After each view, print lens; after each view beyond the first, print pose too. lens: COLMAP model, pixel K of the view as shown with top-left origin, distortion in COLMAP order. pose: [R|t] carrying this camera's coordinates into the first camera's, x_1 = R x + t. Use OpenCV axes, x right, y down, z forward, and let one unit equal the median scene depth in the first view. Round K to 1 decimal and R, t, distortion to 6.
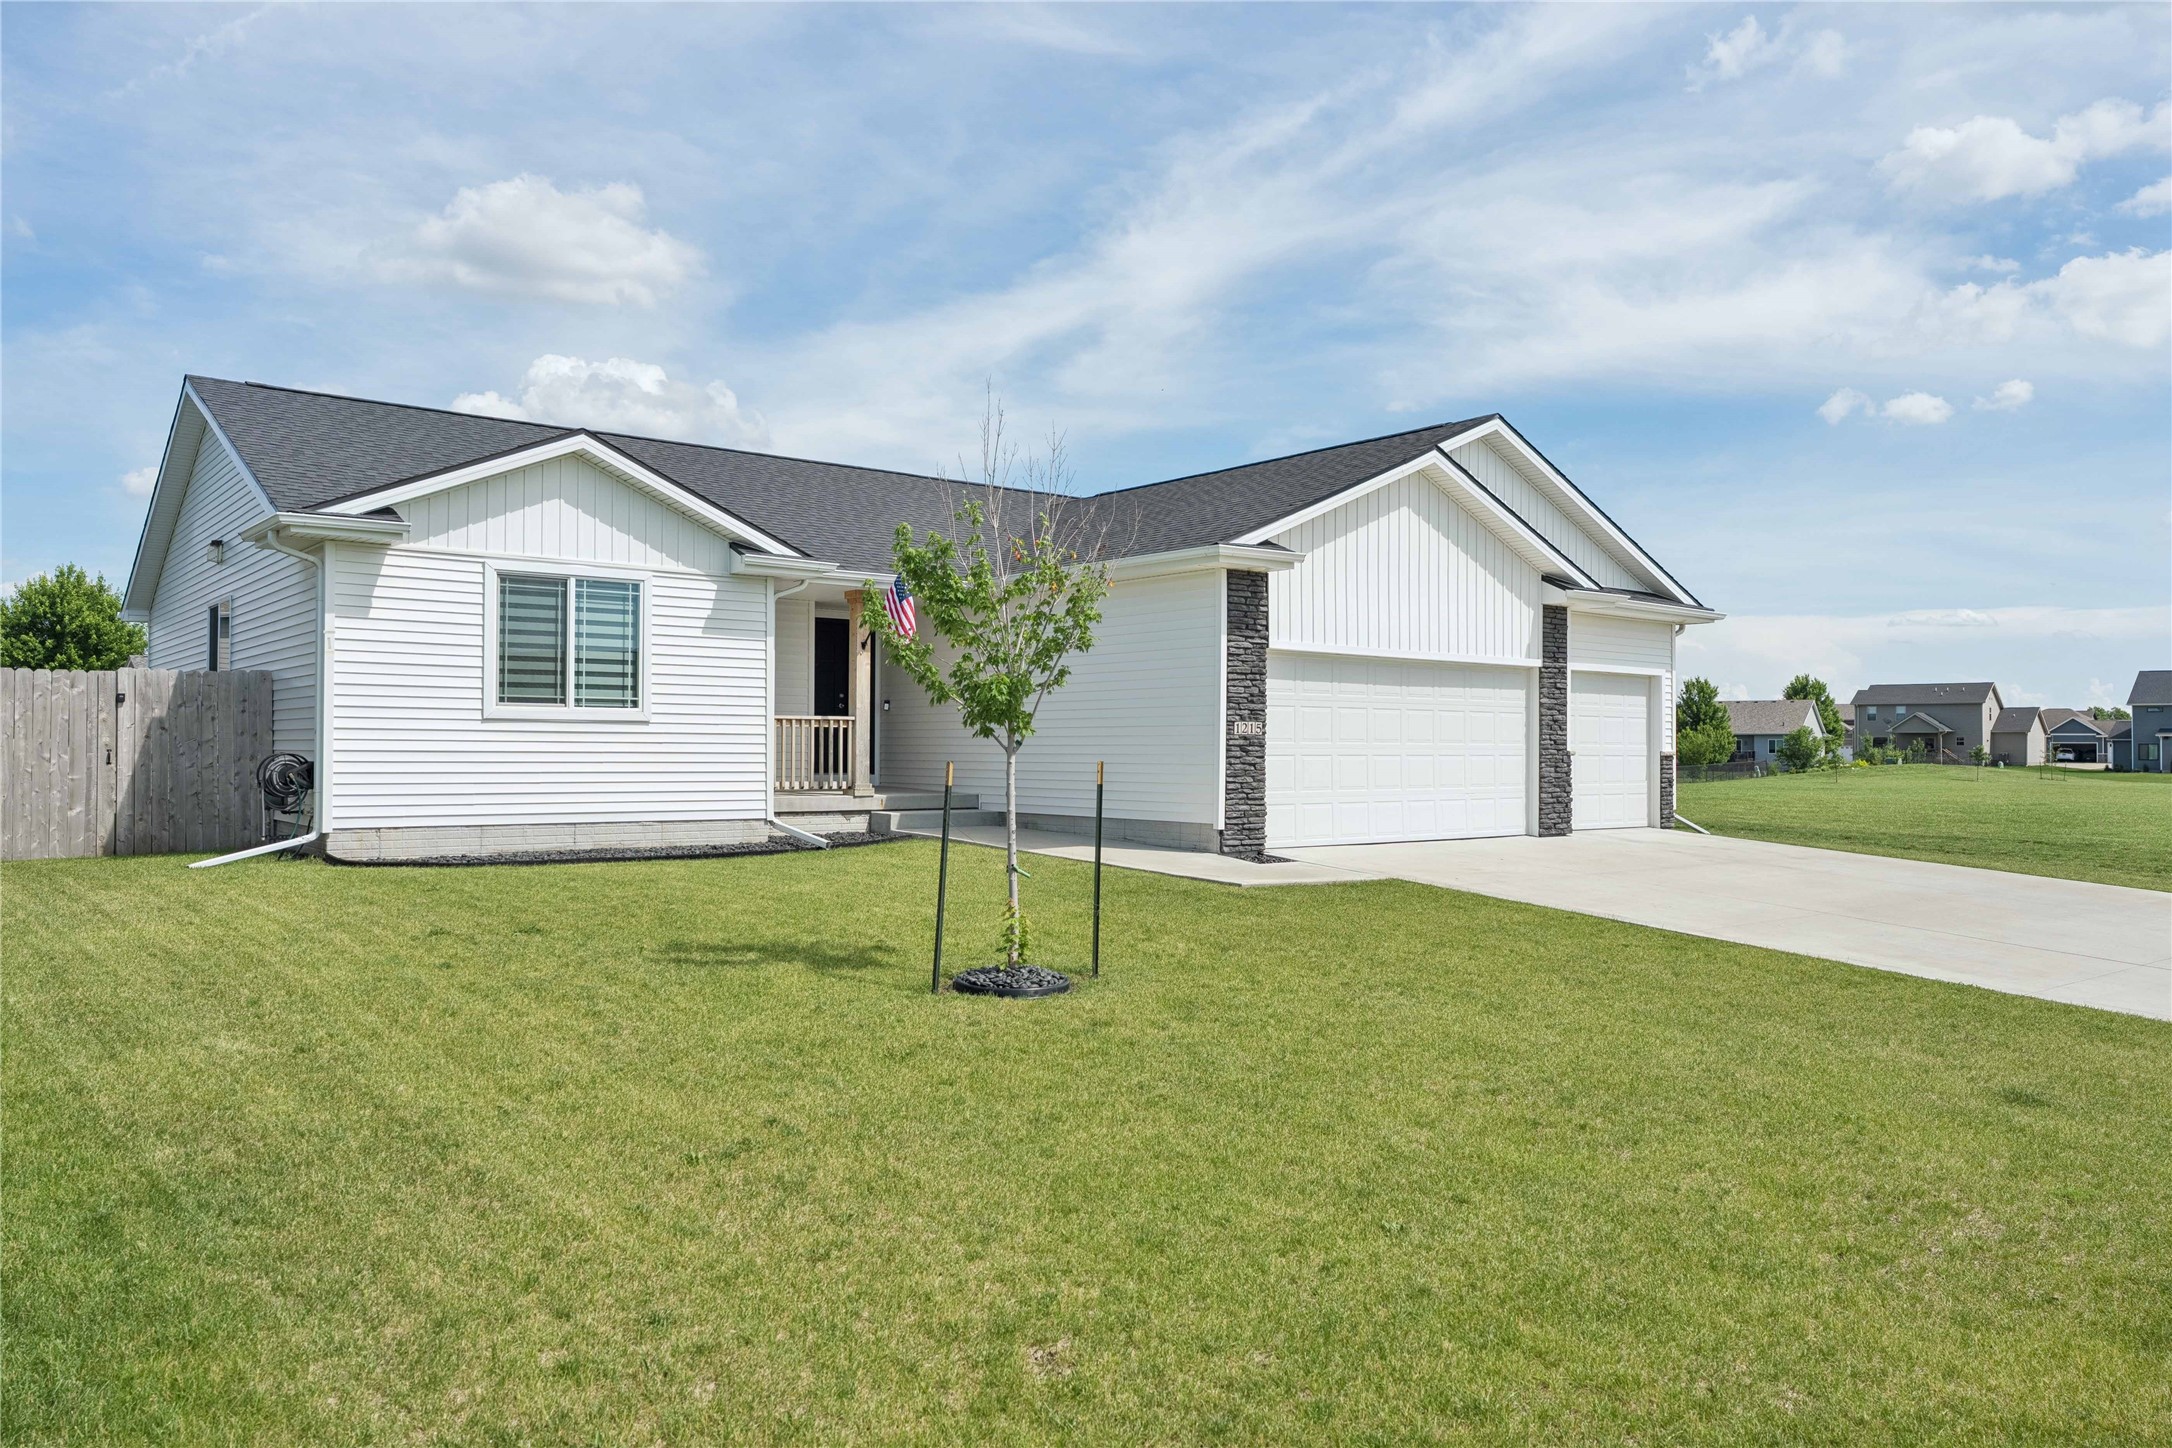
lens RADIAL K [[1537.1, 0, 1086.0], [0, 1537.1, 724.5], [0, 0, 1]] dist [-0.009295, -0.000988]
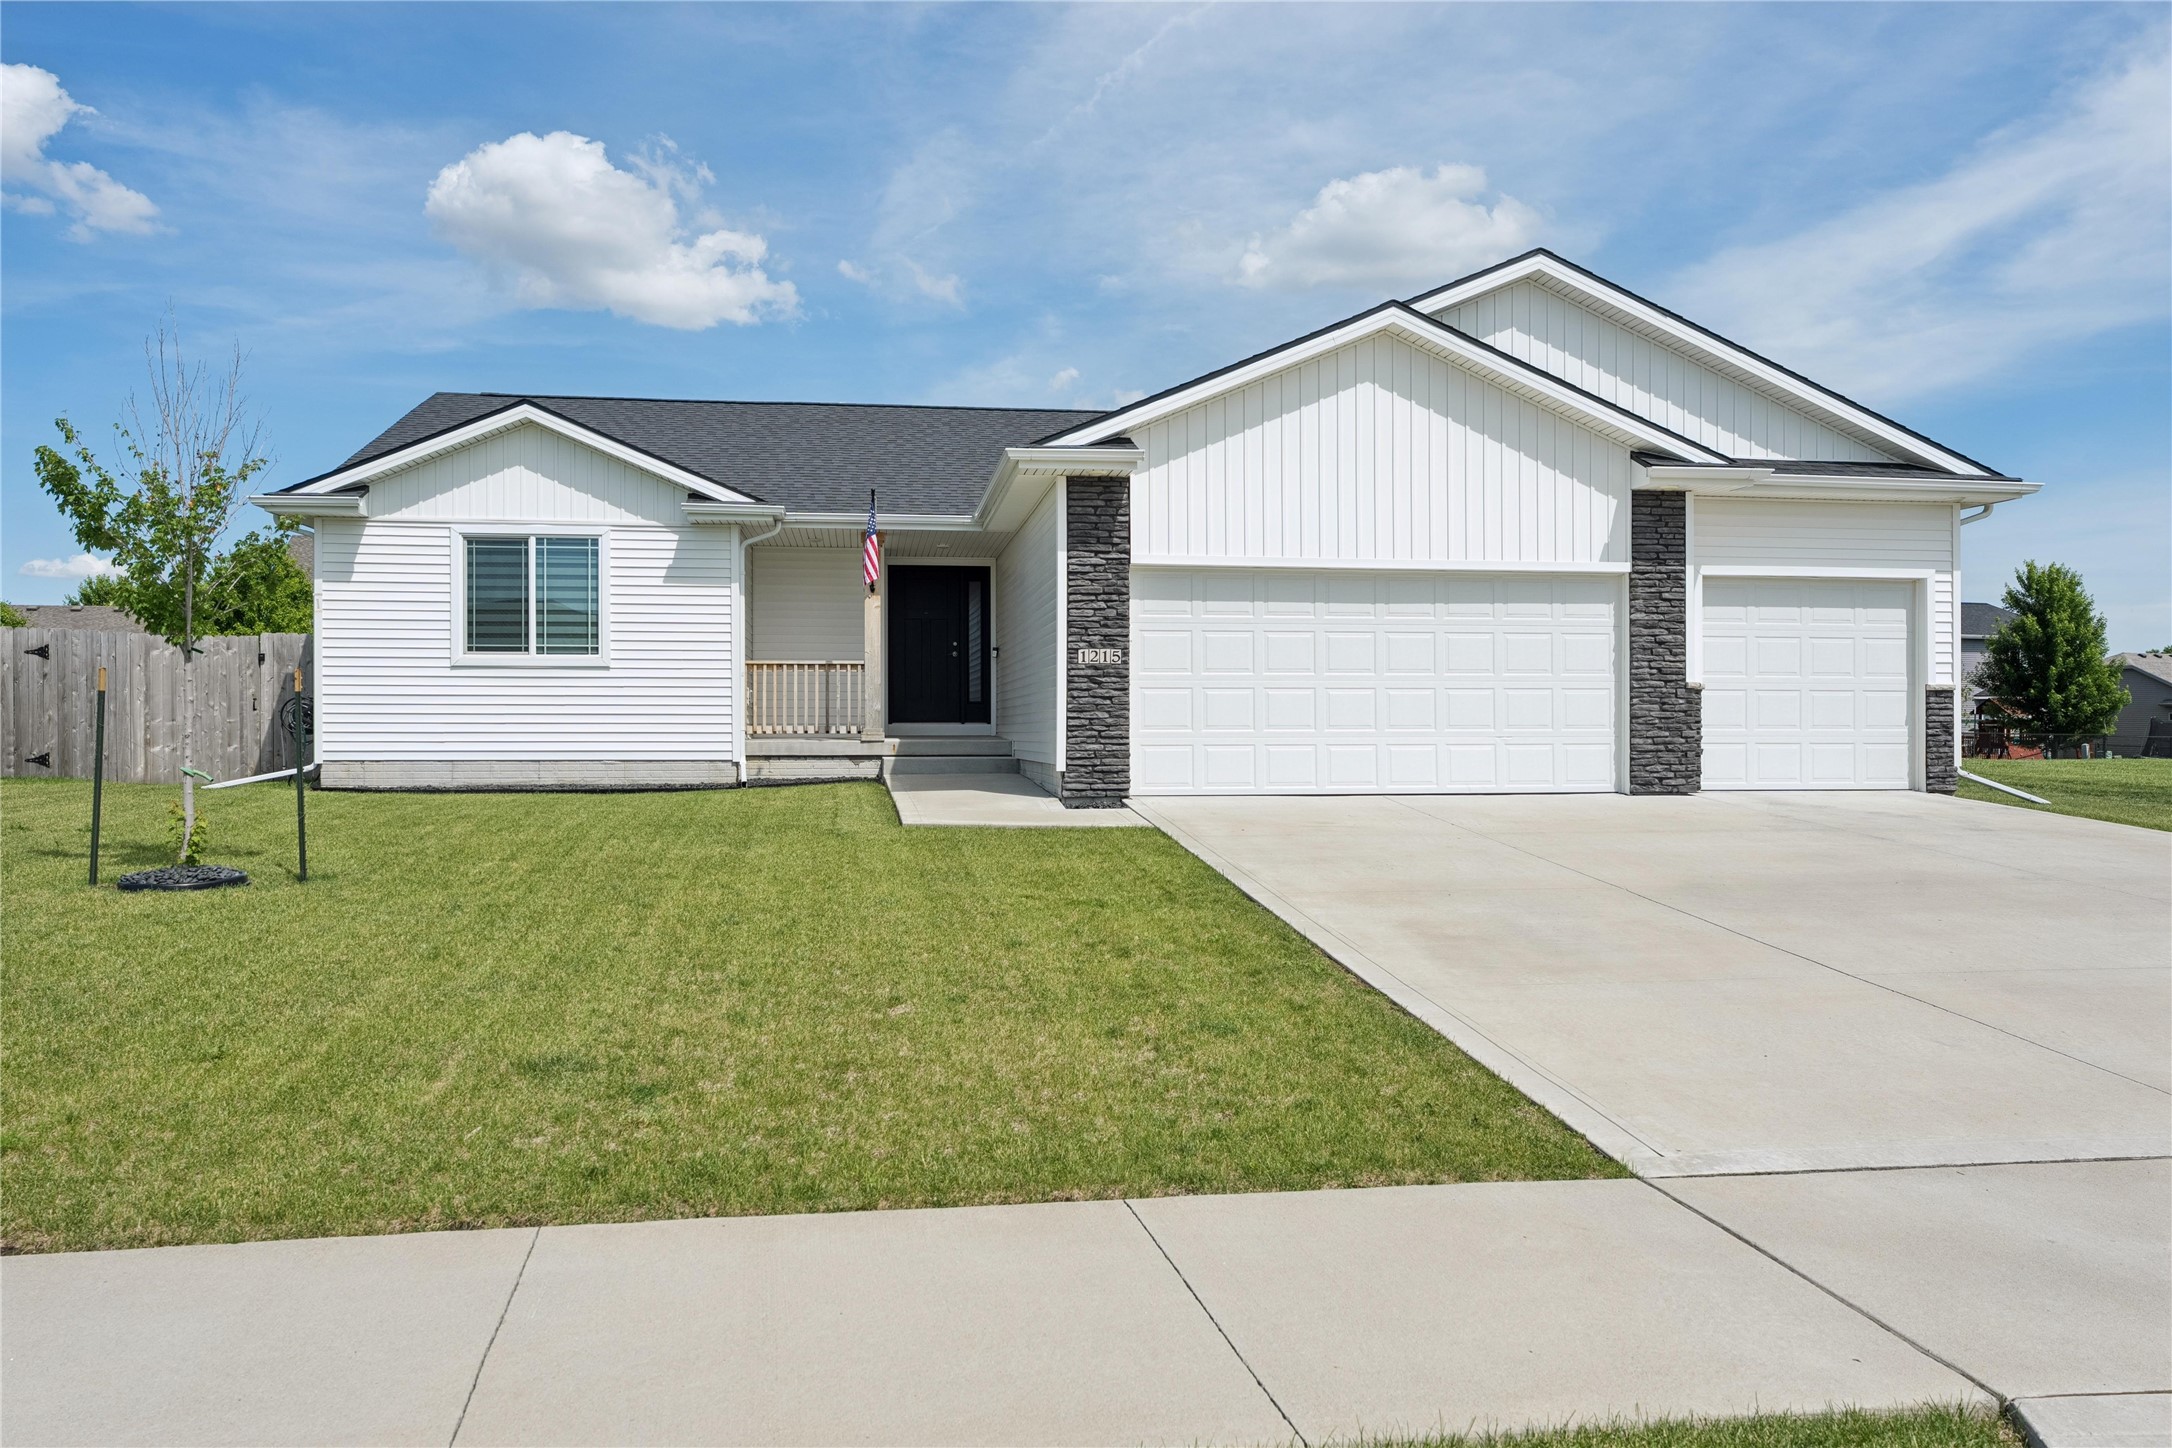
lens RADIAL K [[1631.0, 0, 1076.7], [0, 1631.0, 769.8], [0, 0, 1]] dist [-0.010614, 0.024438]
pose [[0.855060, 0.005402, -0.518501, 0.570585], [0.013189, 0.999396, 0.032162, 0.036575], [0.518361, -0.034339, 0.854472, 0.191761]]
